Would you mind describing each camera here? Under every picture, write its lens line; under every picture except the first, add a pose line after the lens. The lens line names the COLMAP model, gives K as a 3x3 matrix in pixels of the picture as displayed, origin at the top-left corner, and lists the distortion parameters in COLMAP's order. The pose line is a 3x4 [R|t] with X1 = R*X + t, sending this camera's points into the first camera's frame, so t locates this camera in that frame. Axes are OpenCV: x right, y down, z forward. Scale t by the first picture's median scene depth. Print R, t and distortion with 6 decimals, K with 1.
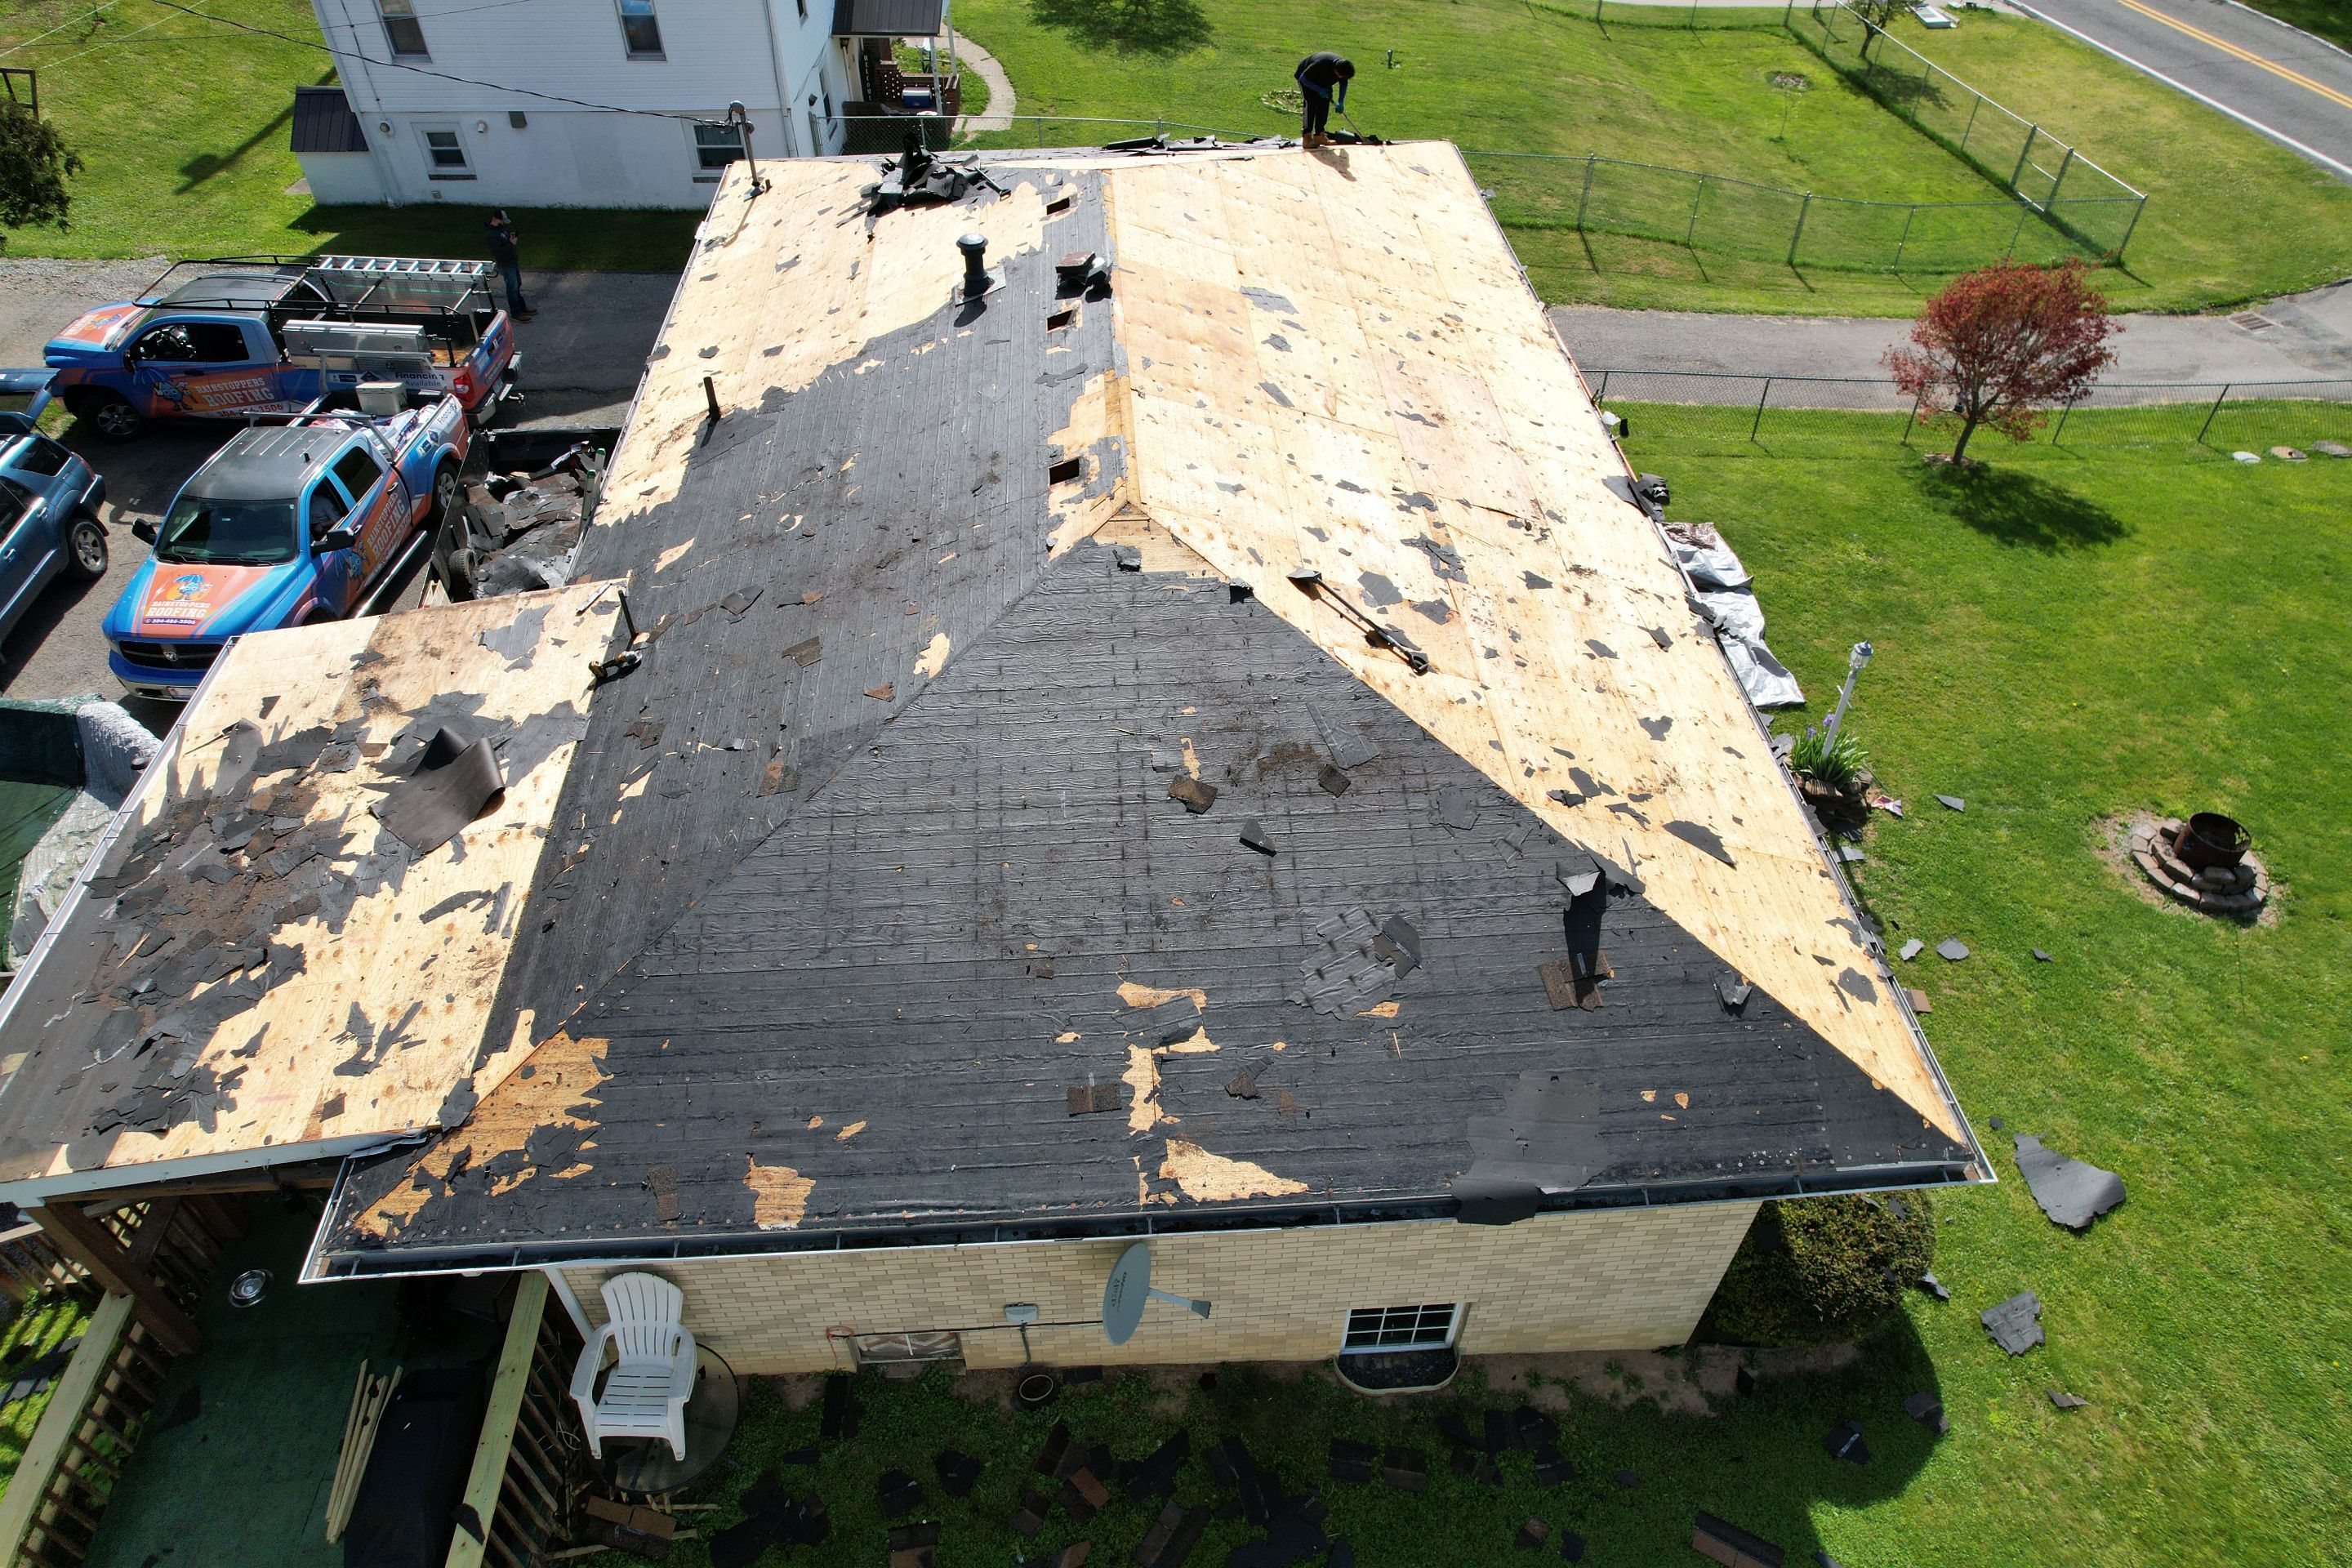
lens RADIAL K [[1515.2, 0, 1168.5], [0, 1515.2, 794.9], [0, 0, 1]] dist [-0.066469, 0.059517]
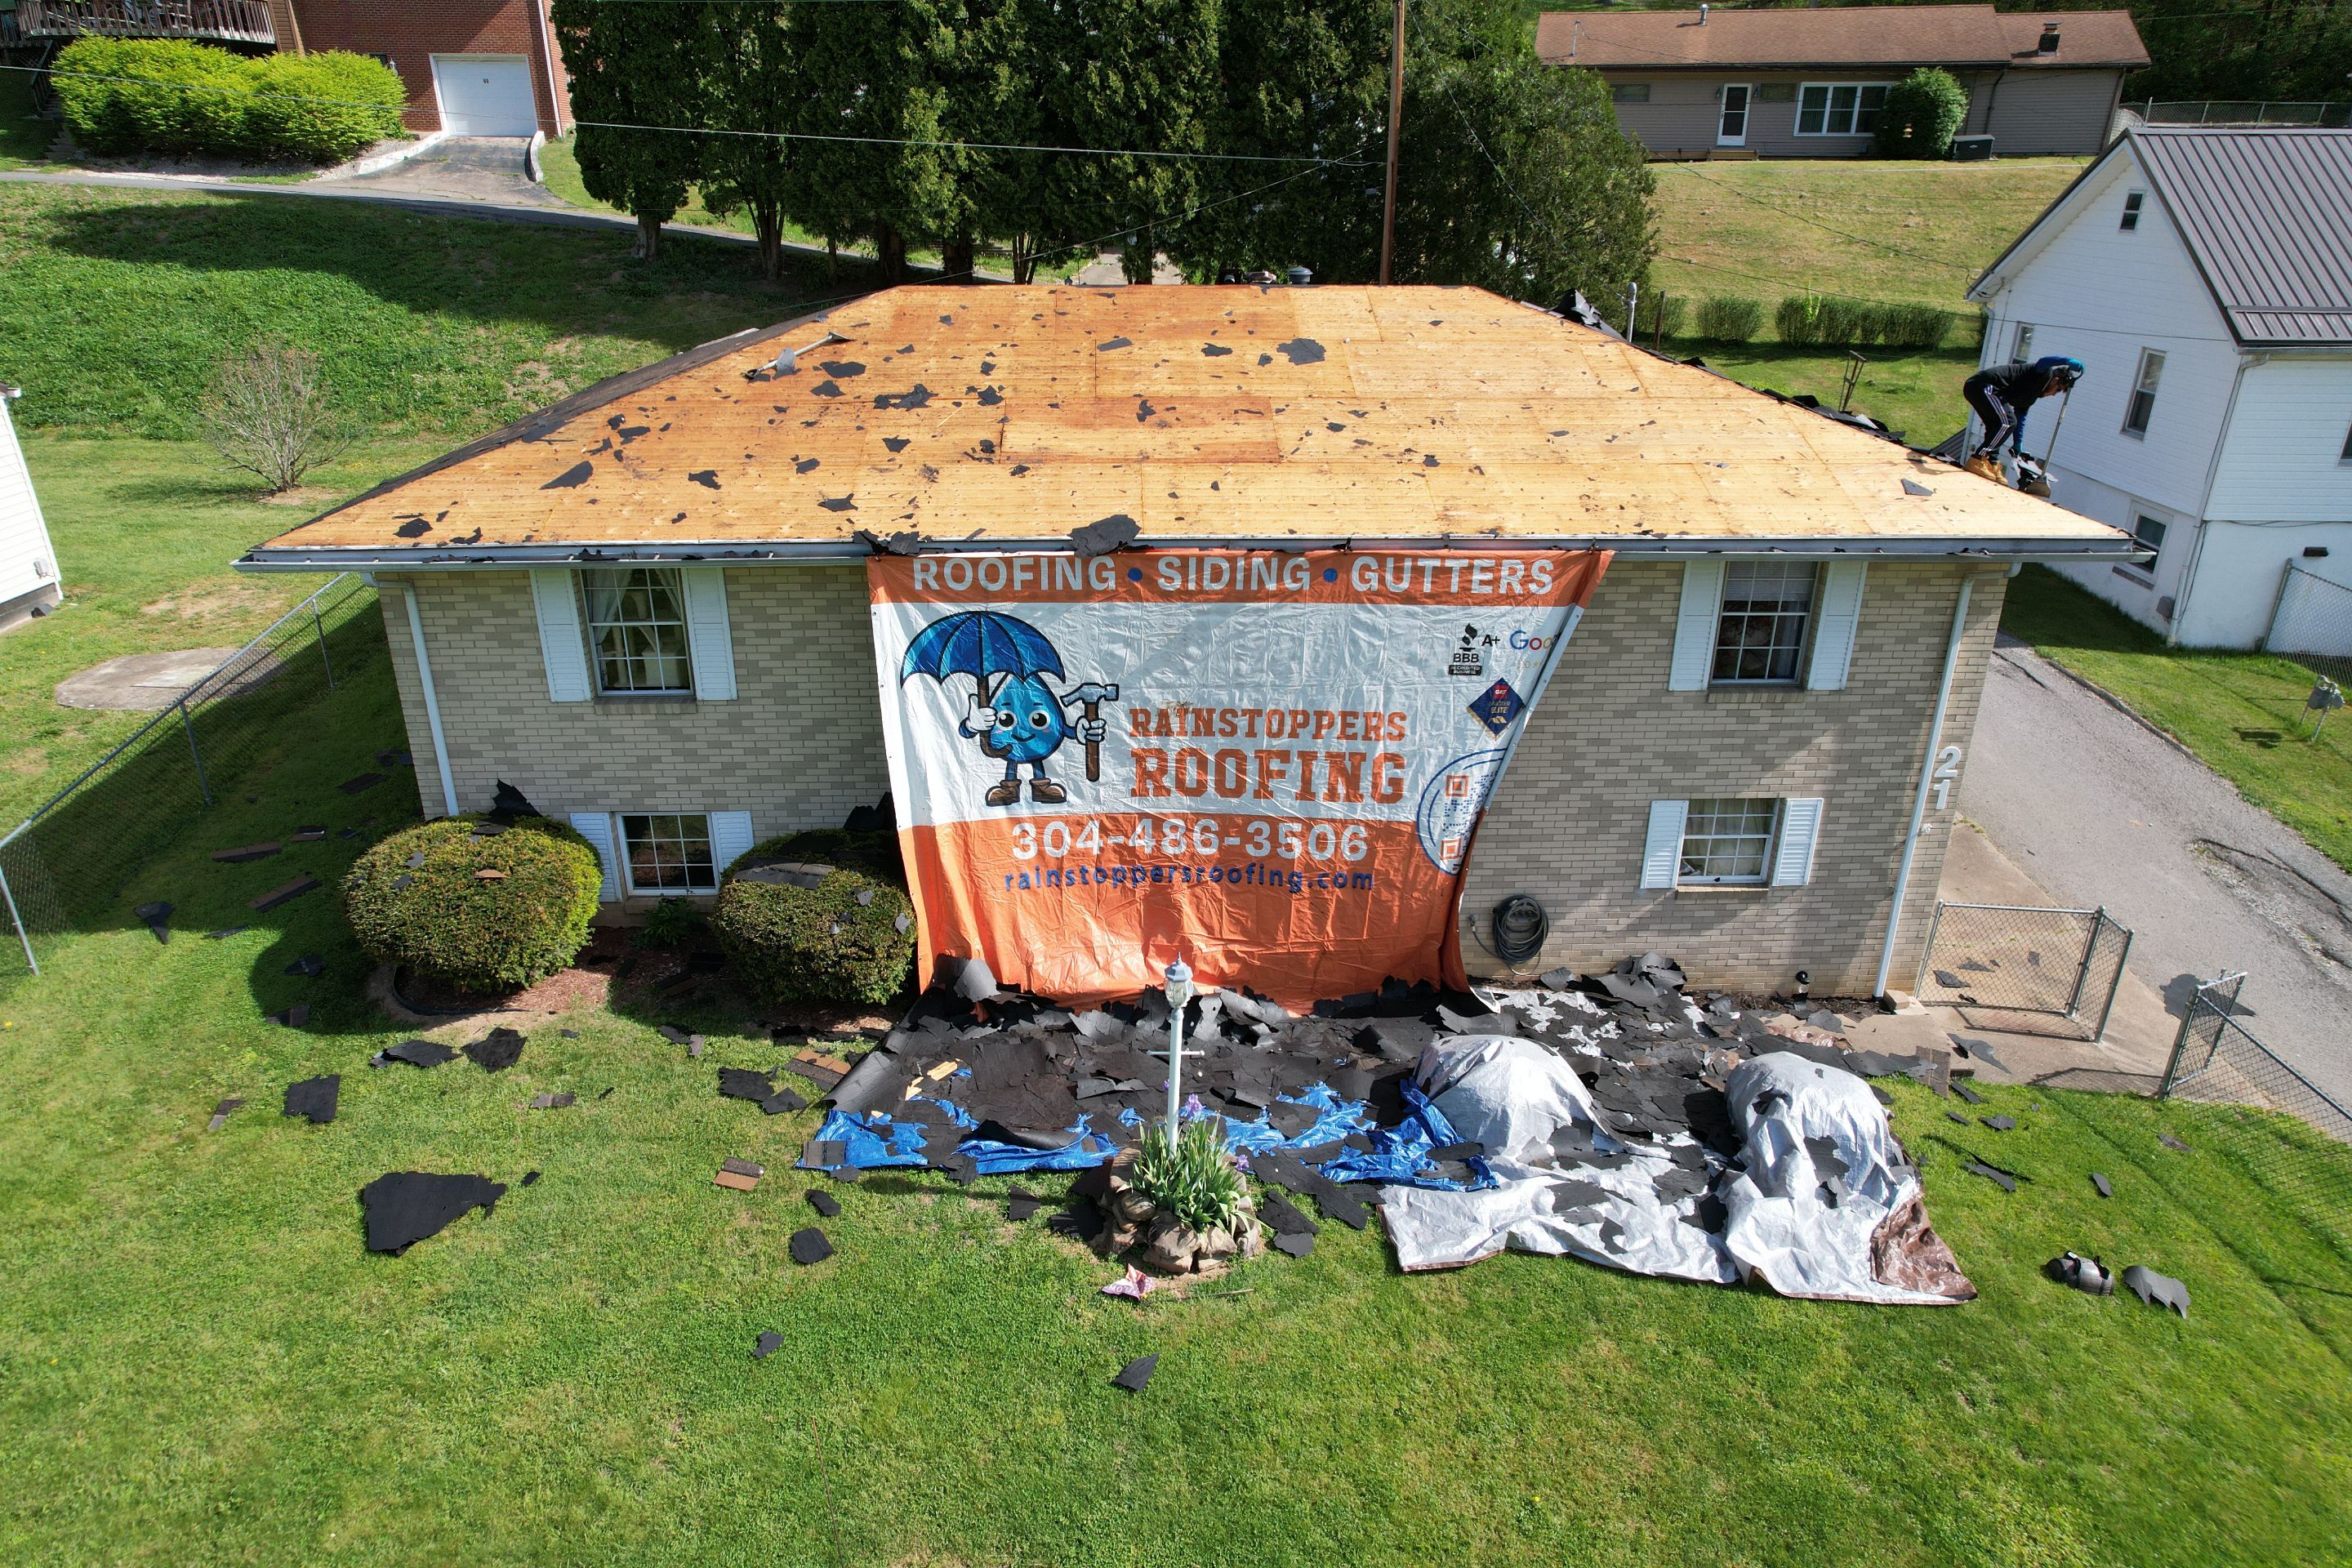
lens RADIAL K [[1515.2, 0, 1173.6], [0, 1515.2, 801.3], [0, 0, 1]] dist [-0.066469, 0.059517]
pose [[-0.034219, 0.392984, -0.918908, 1.563827], [-0.695054, 0.651324, 0.304431, -0.516563], [0.718143, 0.649108, 0.250857, 1.186758]]
